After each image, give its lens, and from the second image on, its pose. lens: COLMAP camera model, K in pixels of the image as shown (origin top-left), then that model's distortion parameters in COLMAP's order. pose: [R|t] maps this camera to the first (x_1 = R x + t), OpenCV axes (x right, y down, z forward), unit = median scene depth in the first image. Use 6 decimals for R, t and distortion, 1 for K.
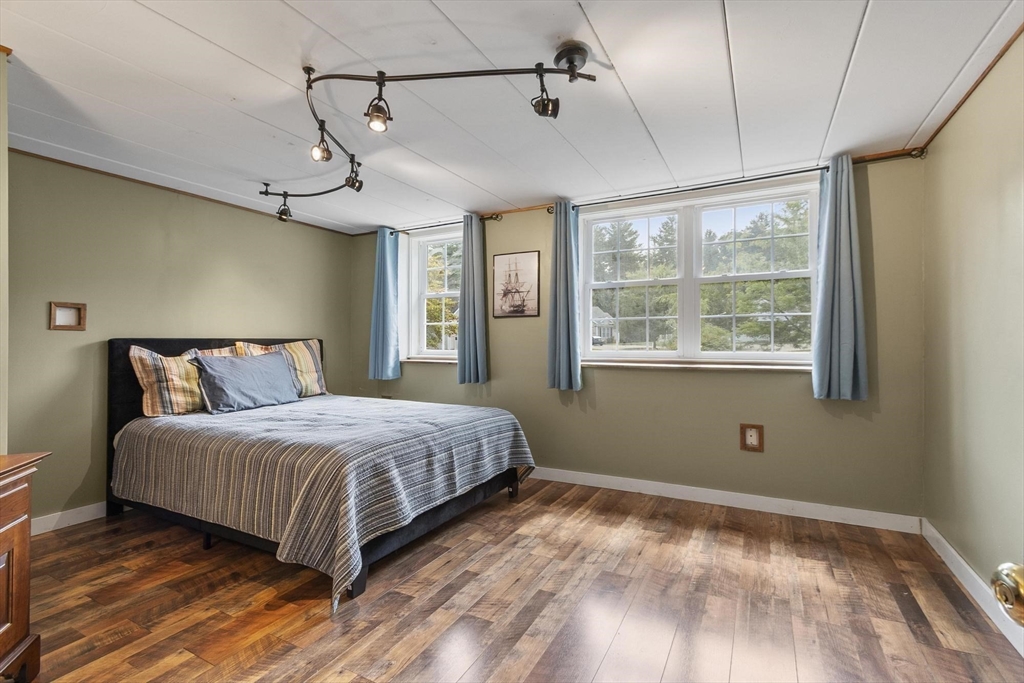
lens RADIAL K [[449.9, 0, 511.5], [0, 449.9, 344.7], [0, 0, 1]] dist [0.002510, 0.000066]
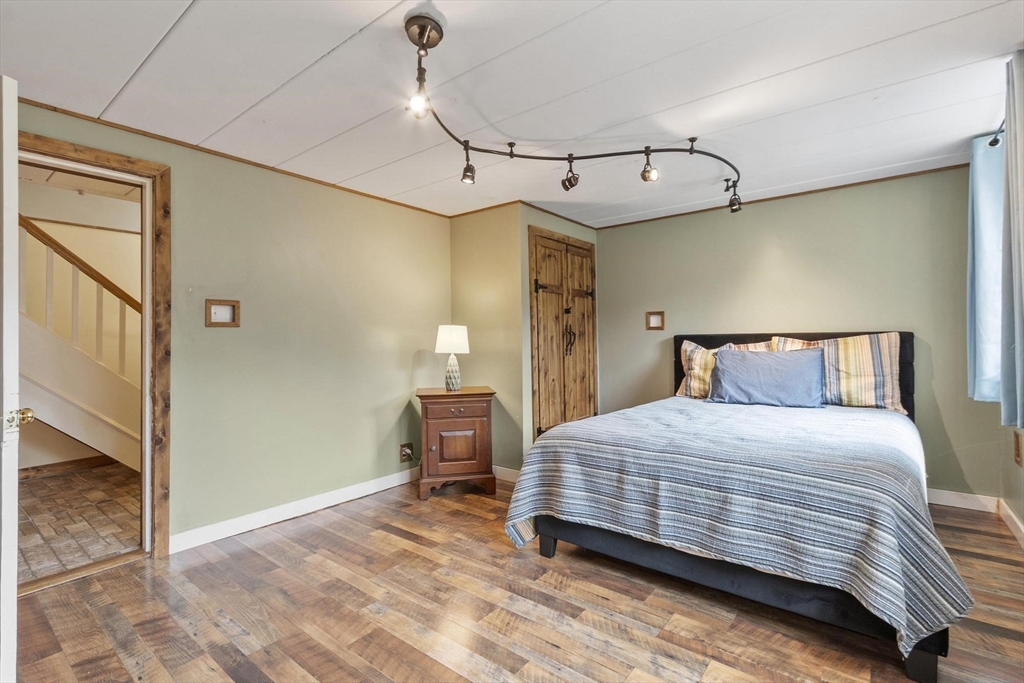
lens RADIAL K [[449.9, 0, 510.1], [0, 449.9, 333.4], [0, 0, 1]] dist [0.002510, 0.000066]
pose [[-0.138706, -0.007643, -0.990304, 0.522204], [0.004761, 0.999954, -0.008384, -0.009620], [0.990322, -0.005877, -0.138664, 0.670361]]
